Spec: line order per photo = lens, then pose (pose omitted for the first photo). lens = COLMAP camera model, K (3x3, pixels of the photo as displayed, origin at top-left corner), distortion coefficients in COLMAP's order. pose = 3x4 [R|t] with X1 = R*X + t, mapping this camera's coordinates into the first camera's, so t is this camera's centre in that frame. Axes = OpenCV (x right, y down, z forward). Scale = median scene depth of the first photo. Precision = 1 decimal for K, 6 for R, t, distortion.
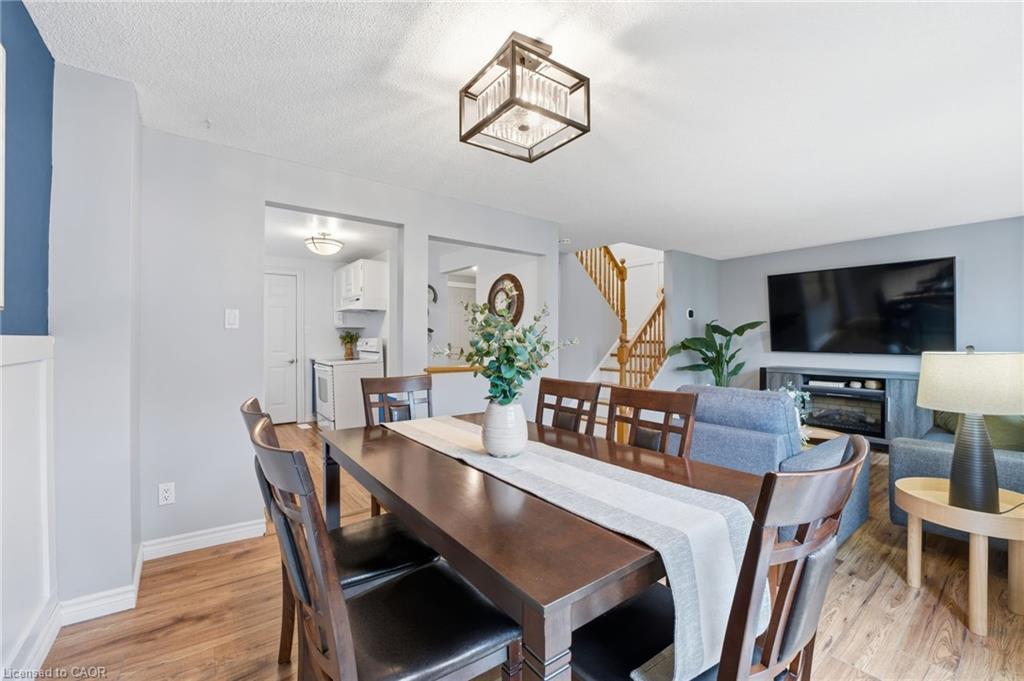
lens RADIAL K [[420.2, 0, 511.5], [0, 420.2, 337.6], [0, 0, 1]] dist [-0.019098, 0.000439]
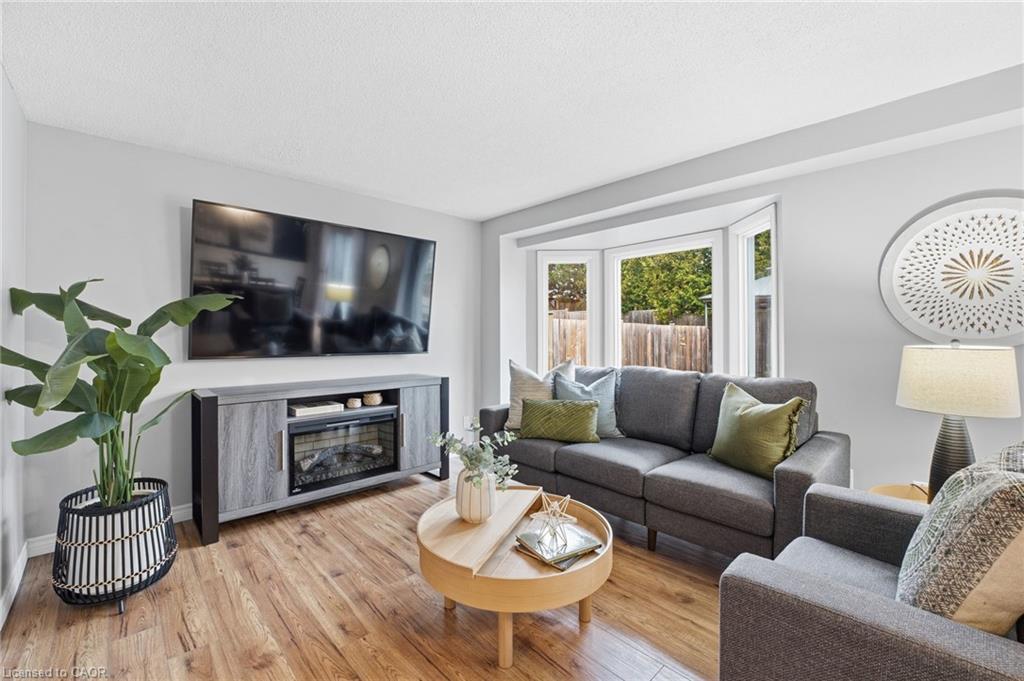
lens RADIAL K [[420.2, 0, 510.3], [0, 420.2, 334.3], [0, 0, 1]] dist [-0.019098, 0.000439]
pose [[-0.128652, 0.003735, 0.991683, 0.127932], [0.000256, 0.999993, -0.003733, 0.004526], [-0.991690, -0.000226, -0.128652, 0.849722]]
